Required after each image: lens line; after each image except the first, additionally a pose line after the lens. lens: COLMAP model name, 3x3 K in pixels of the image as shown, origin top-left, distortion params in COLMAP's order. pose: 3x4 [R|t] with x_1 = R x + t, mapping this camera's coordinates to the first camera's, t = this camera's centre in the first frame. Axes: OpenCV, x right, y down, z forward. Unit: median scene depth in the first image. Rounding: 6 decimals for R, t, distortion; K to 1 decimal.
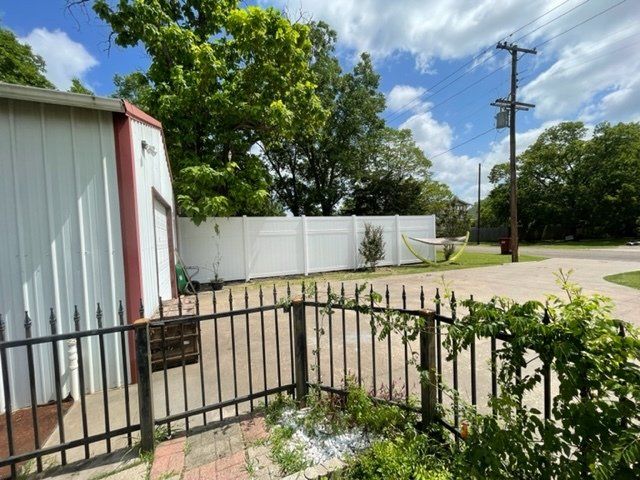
lens RADIAL K [[266.0, 0, 320.1], [0, 266.0, 241.1], [0, 0, 1]] dist [-0.004362, -0.002240]
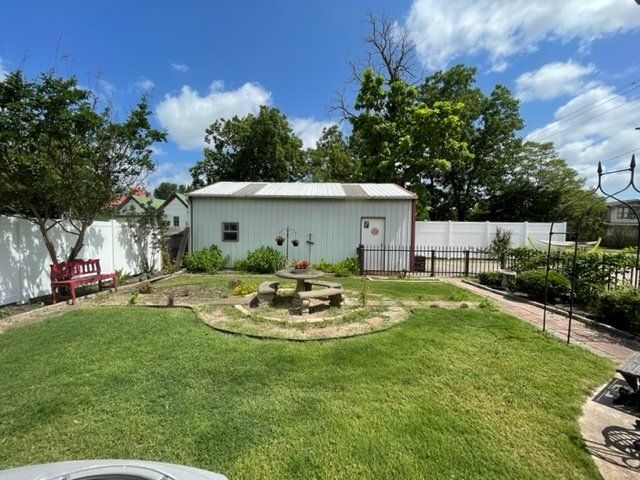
lens RADIAL K [[266.0, 0, 316.4], [0, 266.0, 238.7], [0, 0, 1]] dist [-0.004362, -0.002240]
pose [[0.900160, 0.060772, -0.431299, -0.069829], [-0.057139, 0.998137, 0.021387, 0.015631], [0.431795, 0.005392, 0.901955, -0.598282]]
